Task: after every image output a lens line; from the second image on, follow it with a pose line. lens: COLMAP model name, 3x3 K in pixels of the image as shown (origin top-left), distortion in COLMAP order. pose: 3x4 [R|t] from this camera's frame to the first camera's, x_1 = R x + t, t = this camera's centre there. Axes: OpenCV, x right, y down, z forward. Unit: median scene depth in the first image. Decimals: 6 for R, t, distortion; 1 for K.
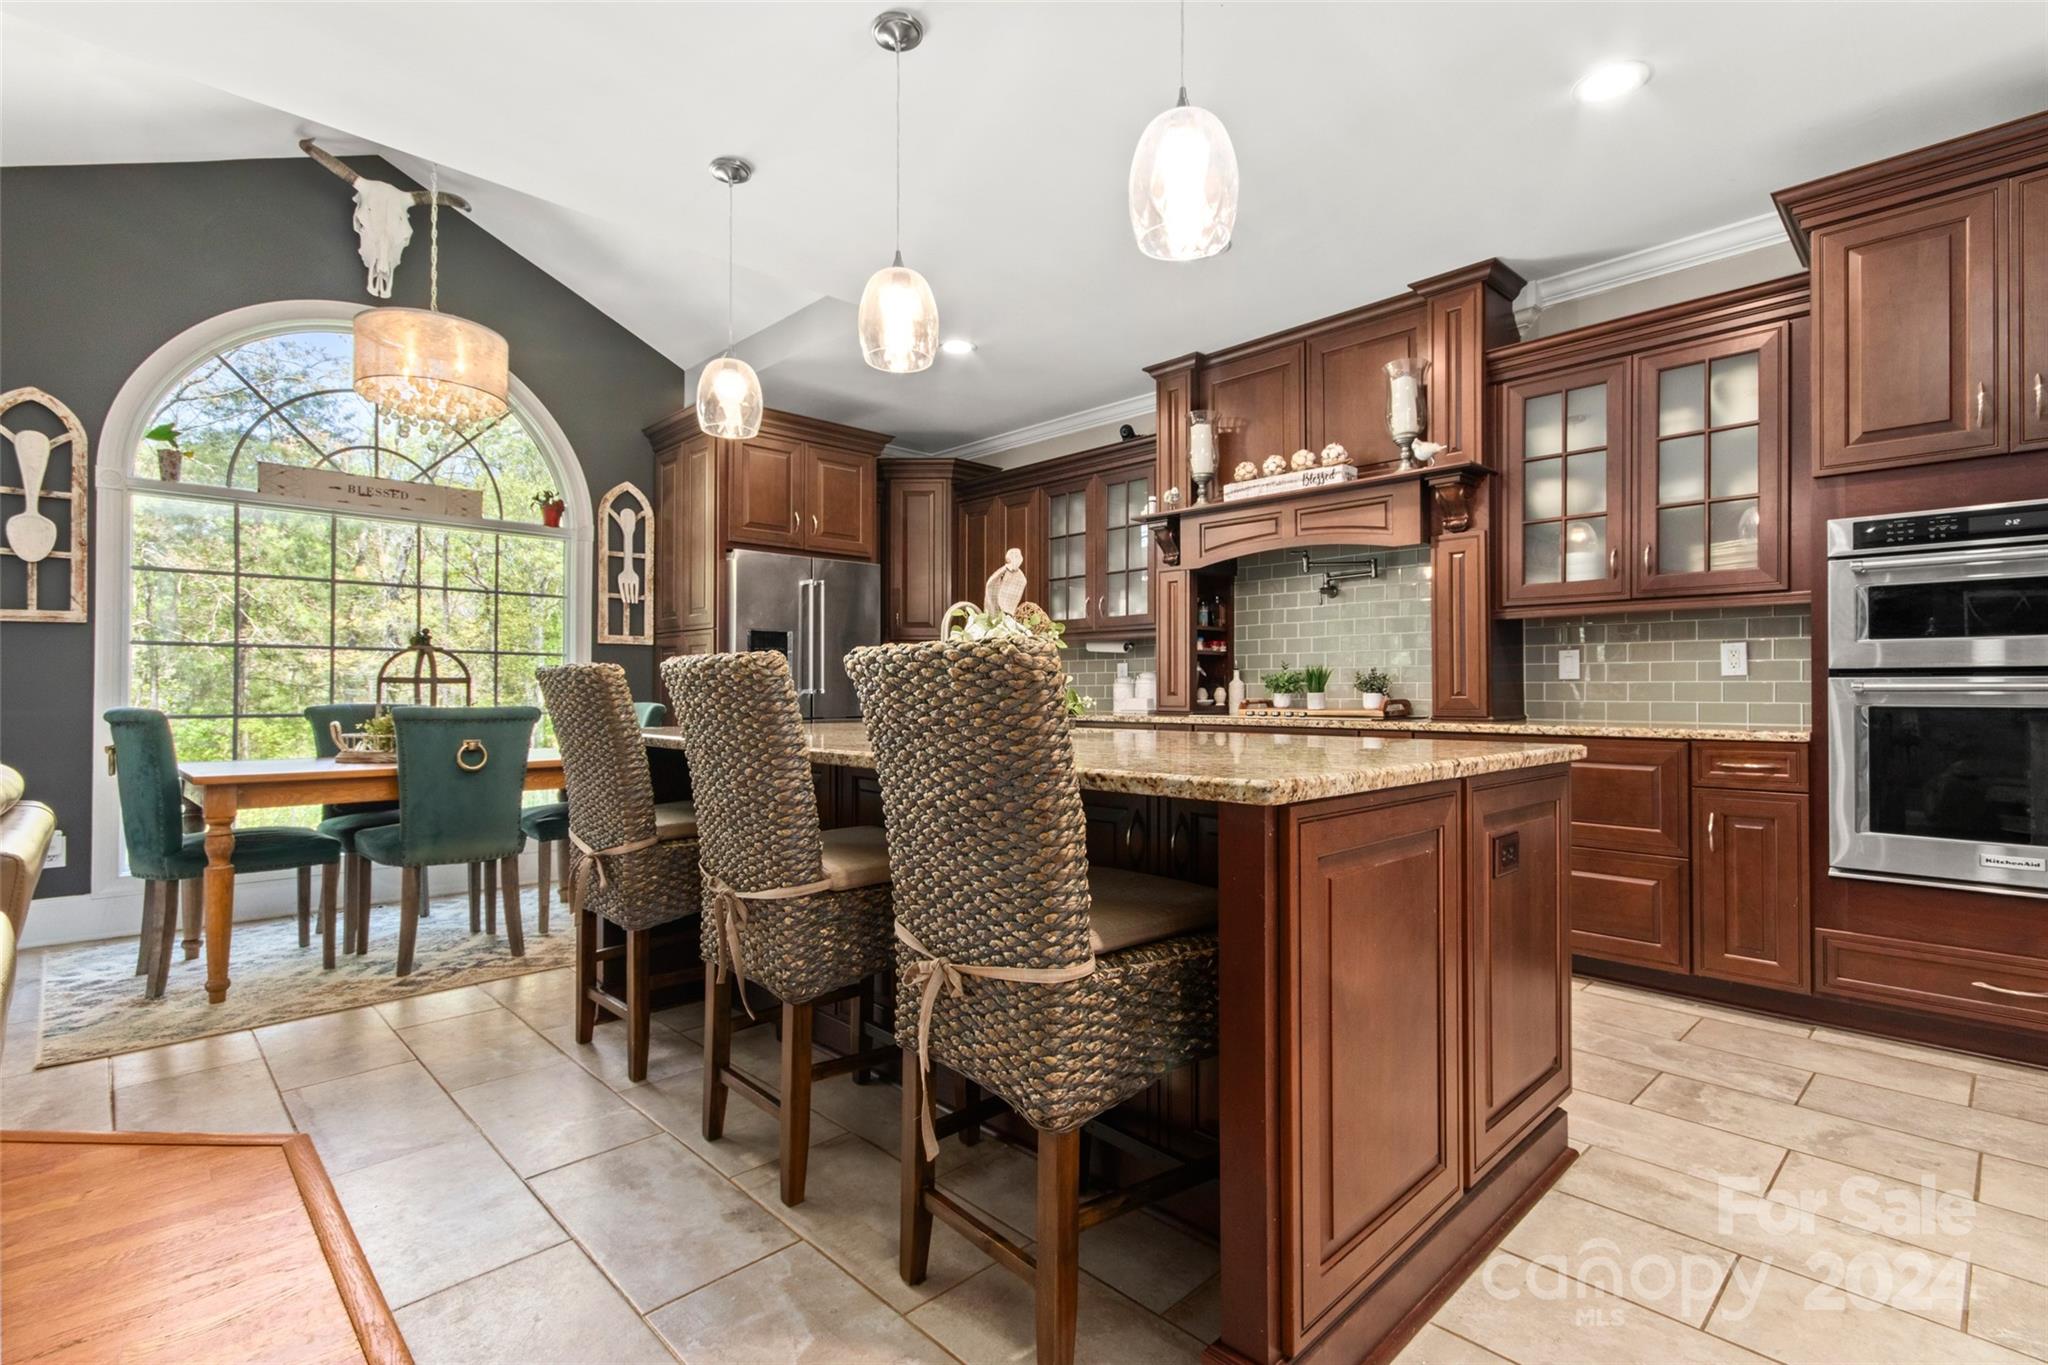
lens RADIAL K [[947.3, 0, 1057.7], [0, 947.3, 682.5], [0, 0, 1]] dist [0.010750, 0.000435]
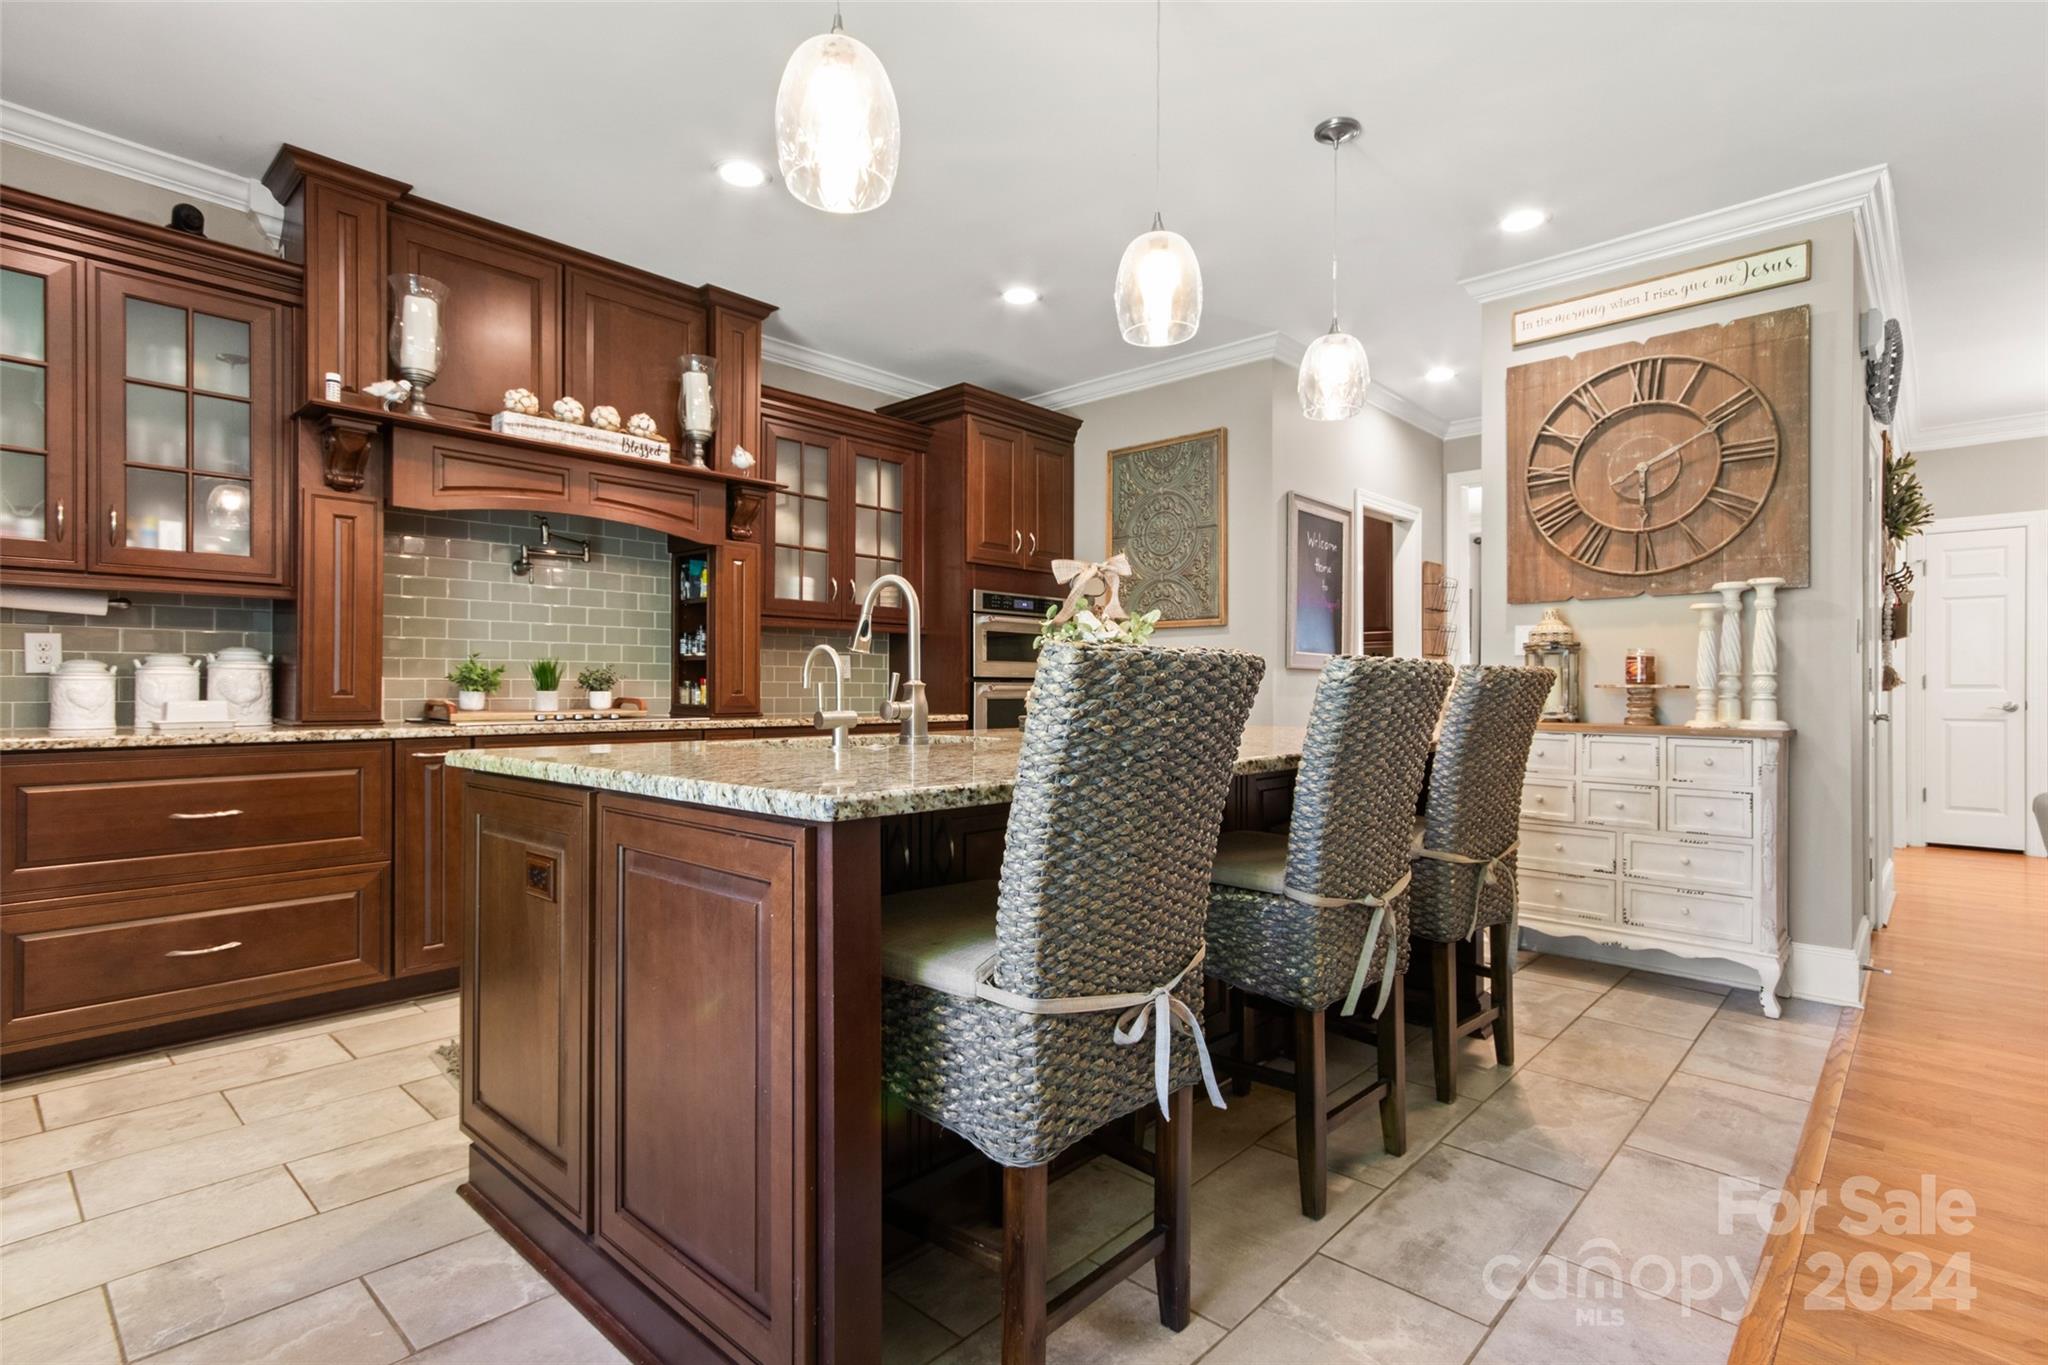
lens RADIAL K [[999.5, 0, 993.6], [0, 999.5, 674.6], [0, 0, 1]] dist [0.038129, 0.000096]
pose [[-0.011670, 0.013958, 0.999834, -0.698347], [-0.010538, 0.999845, -0.014081, 0.005452], [-0.999876, -0.010701, -0.011521, 0.710530]]
